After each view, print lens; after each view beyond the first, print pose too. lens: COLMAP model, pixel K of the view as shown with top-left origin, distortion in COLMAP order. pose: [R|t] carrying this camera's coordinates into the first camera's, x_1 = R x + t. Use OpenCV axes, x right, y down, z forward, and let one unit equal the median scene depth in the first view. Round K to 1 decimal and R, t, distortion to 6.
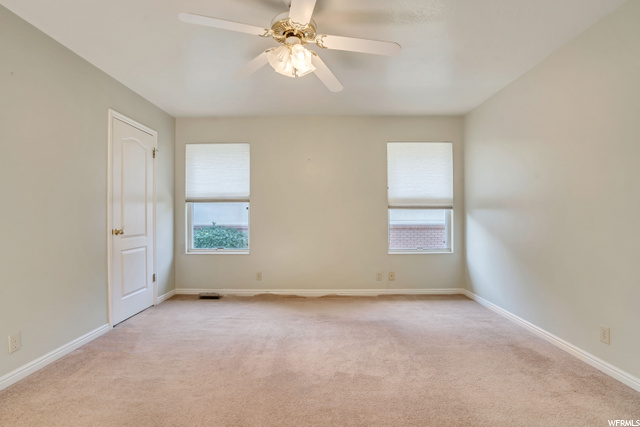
lens RADIAL K [[299.4, 0, 320.7], [0, 299.4, 209.5], [0, 0, 1]] dist [-0.032353, 0.001098]
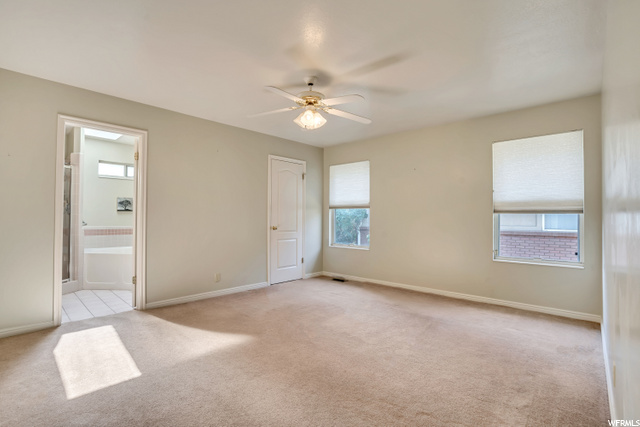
lens RADIAL K [[299.4, 0, 318.5], [0, 299.4, 209.5], [0, 0, 1]] dist [-0.032353, 0.001098]
pose [[0.746256, -0.010951, -0.665569, 0.434632], [0.003443, 0.999915, -0.012592, -0.004286], [0.665650, 0.007105, 0.746230, -0.060727]]
